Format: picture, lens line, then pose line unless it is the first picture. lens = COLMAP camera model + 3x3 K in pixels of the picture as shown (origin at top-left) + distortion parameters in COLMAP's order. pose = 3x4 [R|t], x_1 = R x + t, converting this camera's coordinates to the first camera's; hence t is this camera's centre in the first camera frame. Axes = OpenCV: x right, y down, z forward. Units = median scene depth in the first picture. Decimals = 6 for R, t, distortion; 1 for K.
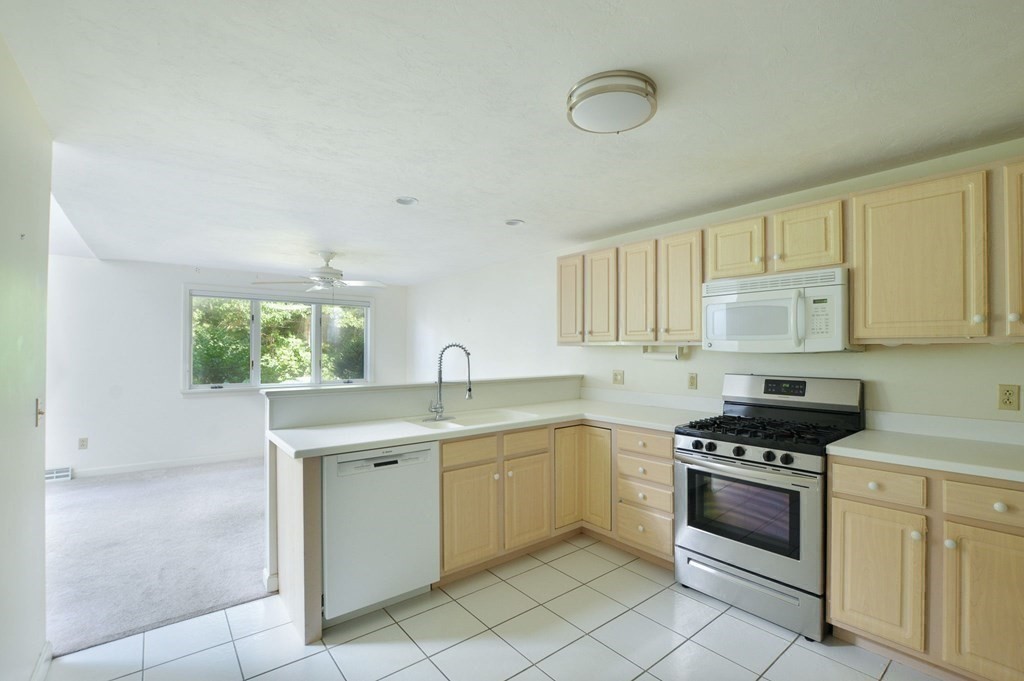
lens RADIAL K [[457.6, 0, 525.5], [0, 457.6, 345.8], [0, 0, 1]] dist [-0.027143, 0.001177]
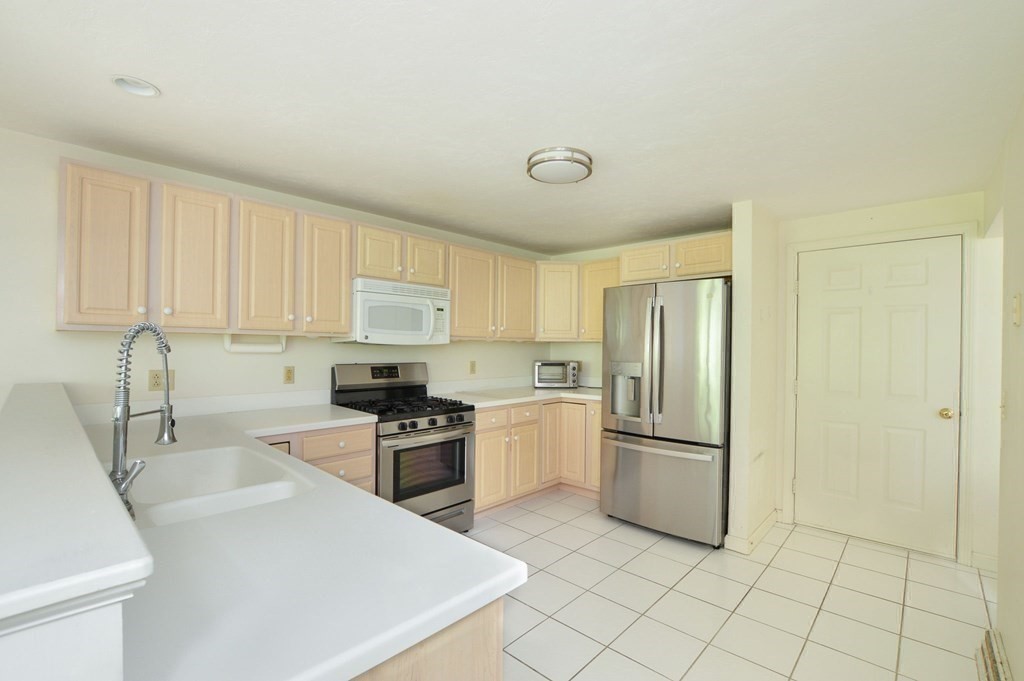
lens RADIAL K [[457.6, 0, 525.5], [0, 457.6, 345.8], [0, 0, 1]] dist [-0.027143, 0.001177]
pose [[-0.150359, -0.005218, 0.988618, -0.634394], [-0.023312, 0.999727, 0.001731, 0.006767], [-0.988357, -0.022786, -0.150439, 0.706529]]
